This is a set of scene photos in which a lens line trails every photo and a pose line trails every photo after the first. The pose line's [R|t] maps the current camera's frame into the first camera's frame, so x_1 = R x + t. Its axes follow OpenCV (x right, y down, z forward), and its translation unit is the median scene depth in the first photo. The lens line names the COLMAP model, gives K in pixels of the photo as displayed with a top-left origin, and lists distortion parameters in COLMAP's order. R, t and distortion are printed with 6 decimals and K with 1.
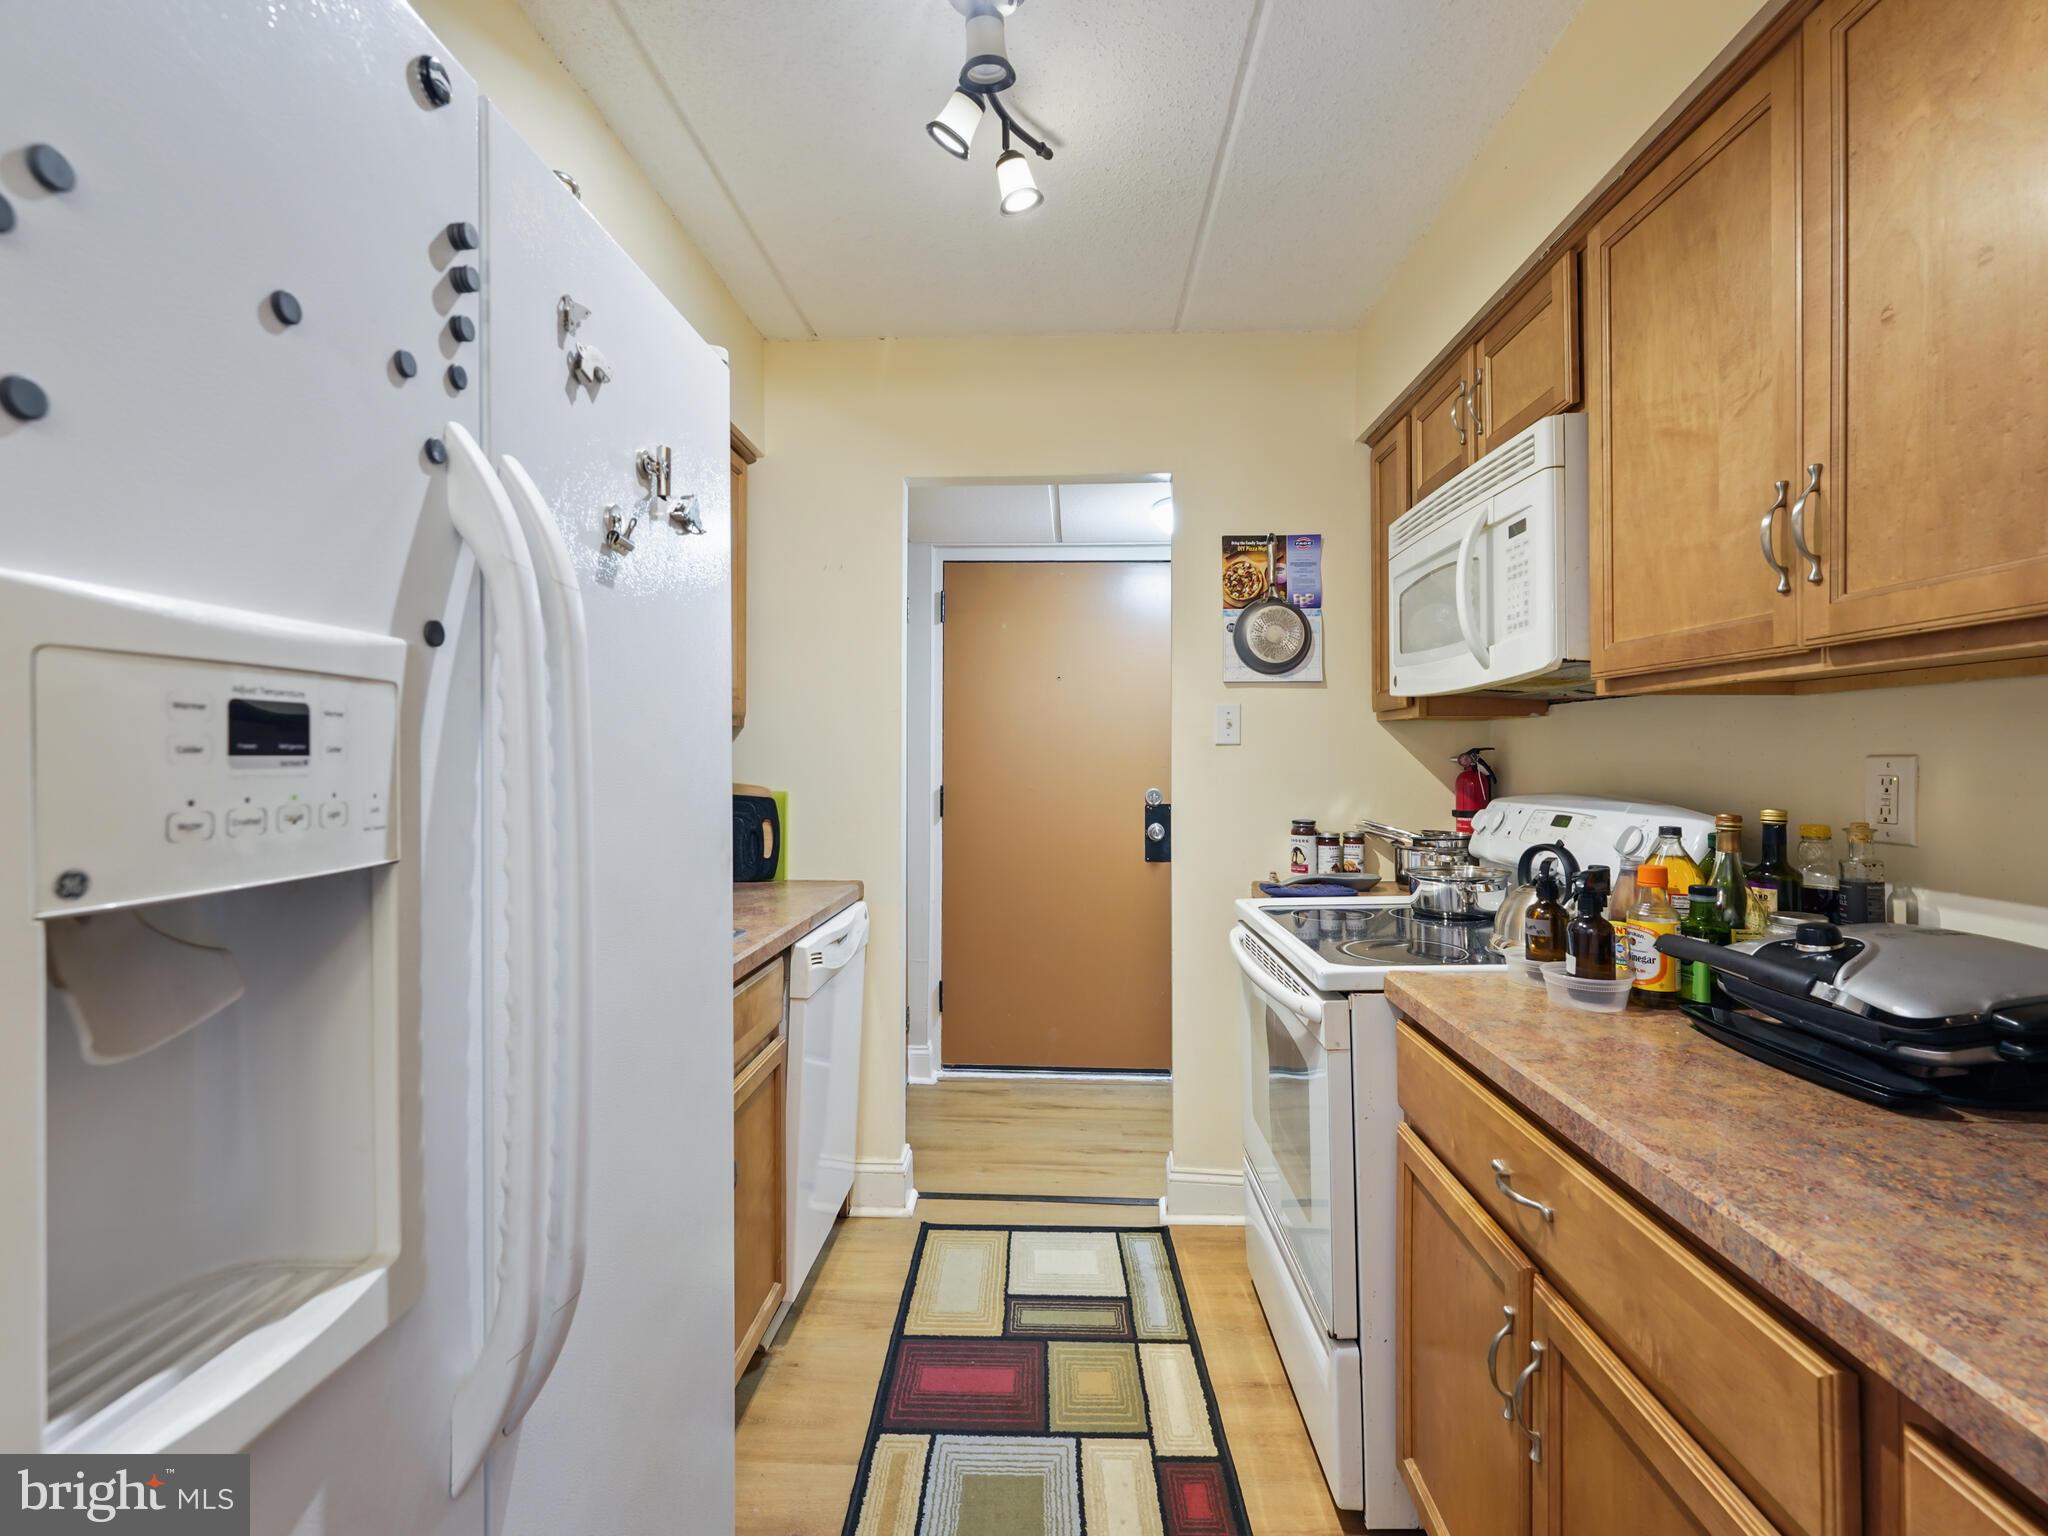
lens RADIAL K [[950.5, 0, 1022.4], [0, 950.5, 755.3], [0, 0, 1]] dist [0.001136, -0.000352]
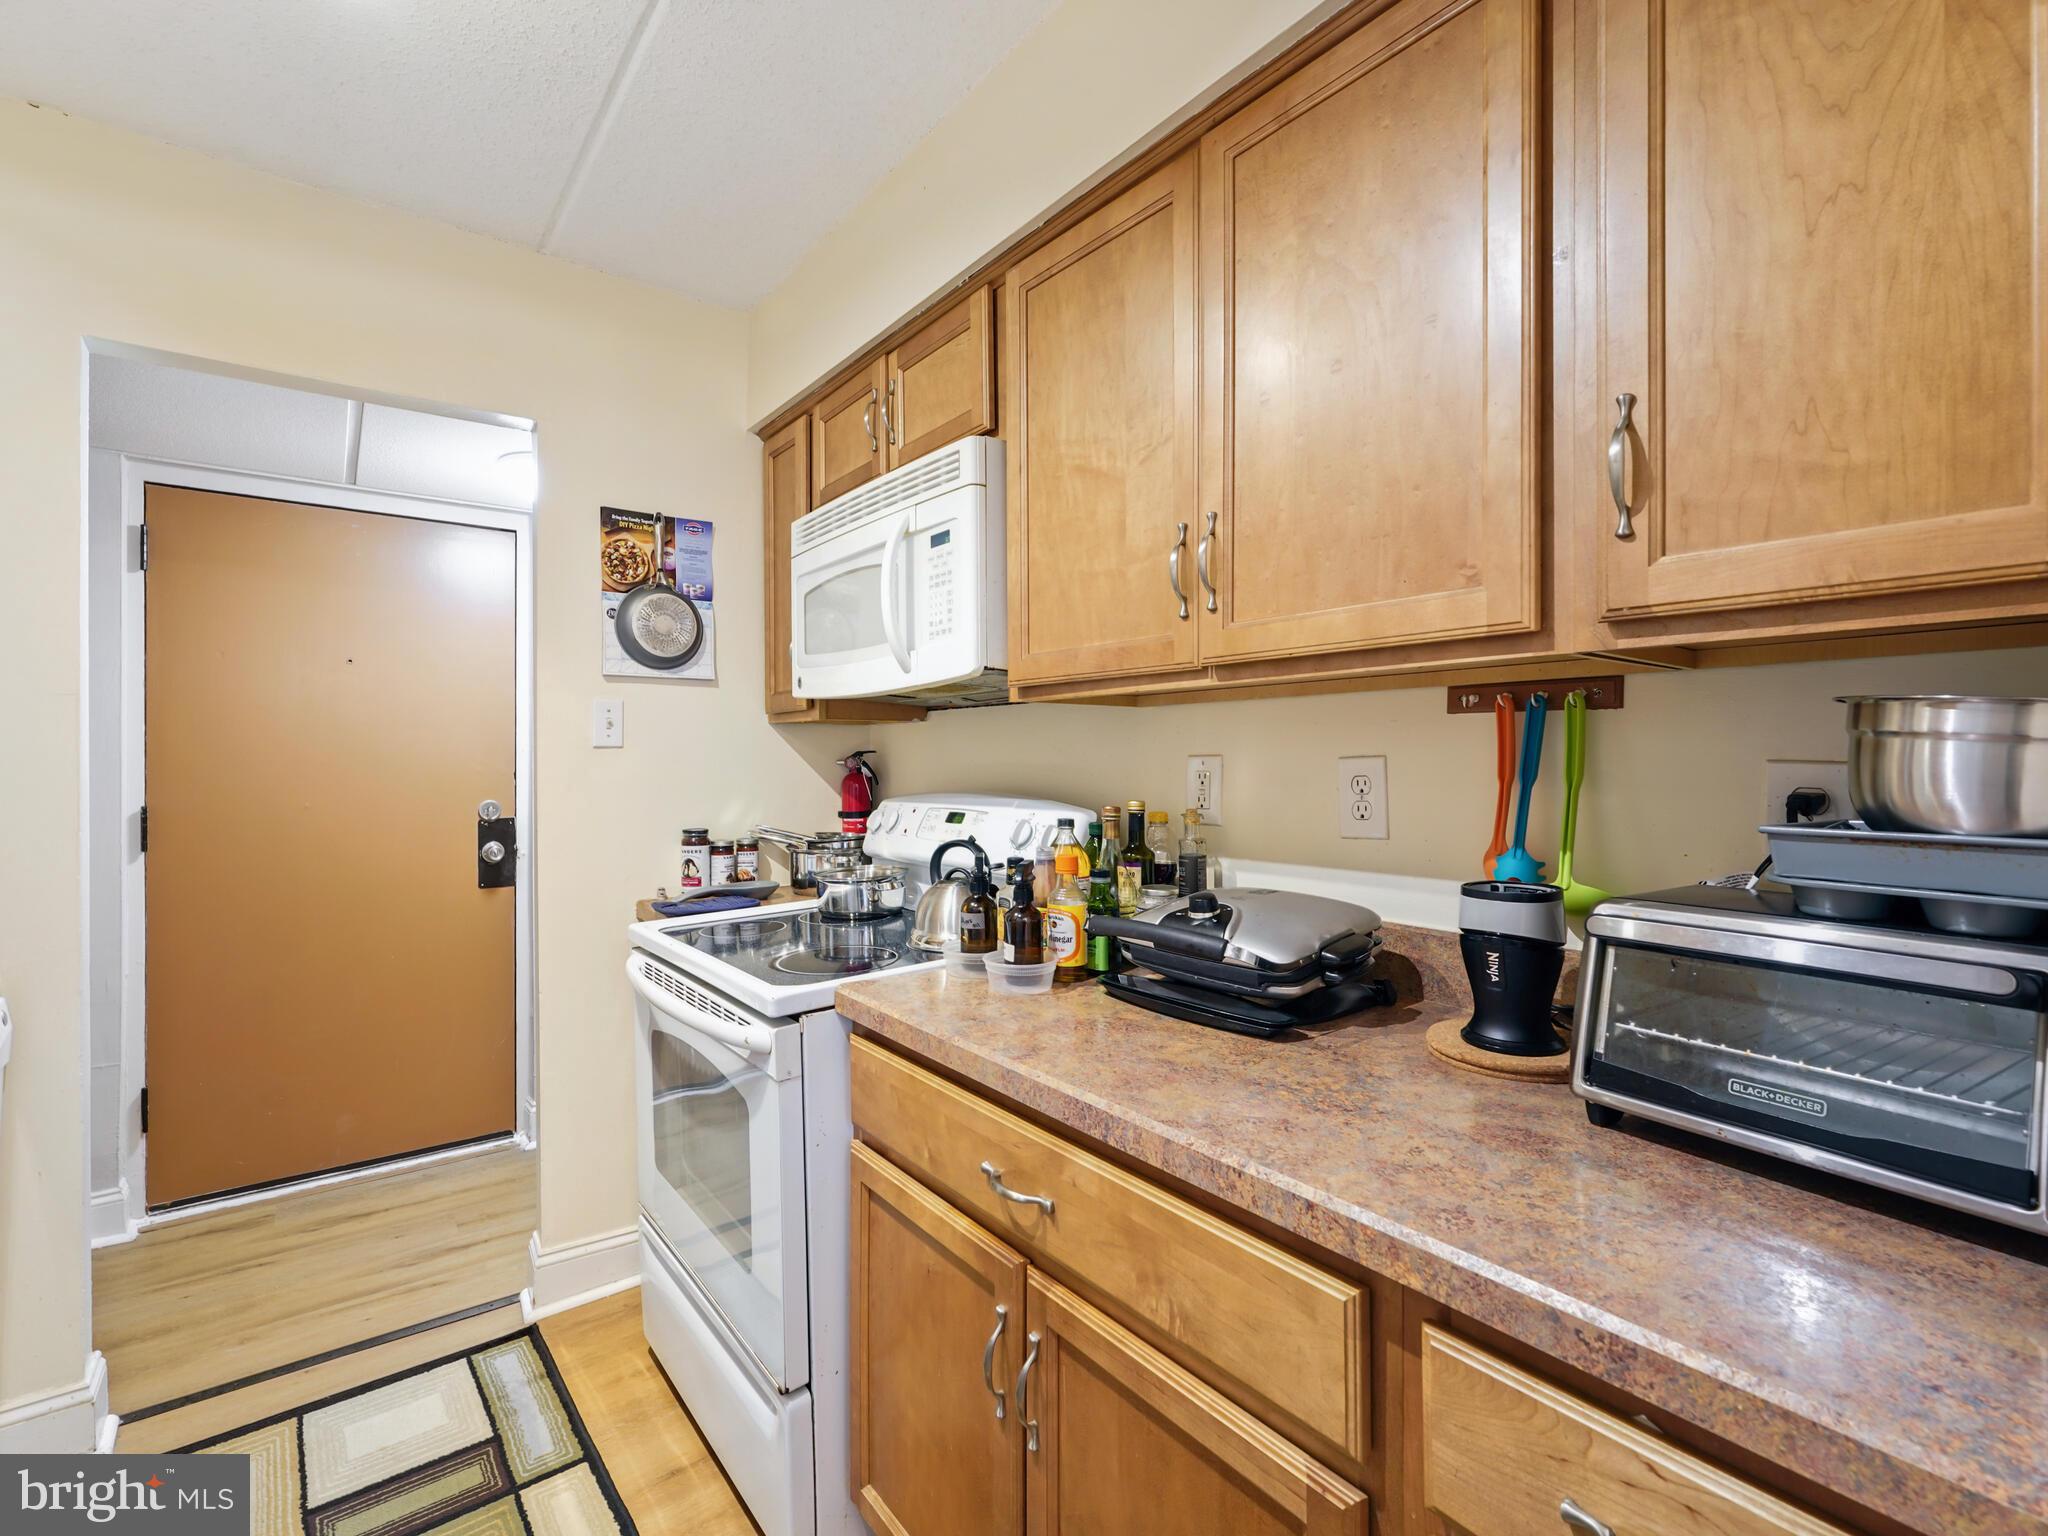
lens RADIAL K [[935.0, 0, 1016.4], [0, 935.0, 762.5], [0, 0, 1]] dist [0.000342, -0.000270]
pose [[0.769160, -0.008690, 0.638998, -0.079639], [0.006694, 0.999962, 0.005542, 0.000893], [-0.639022, 0.000014, 0.769189, 0.180113]]
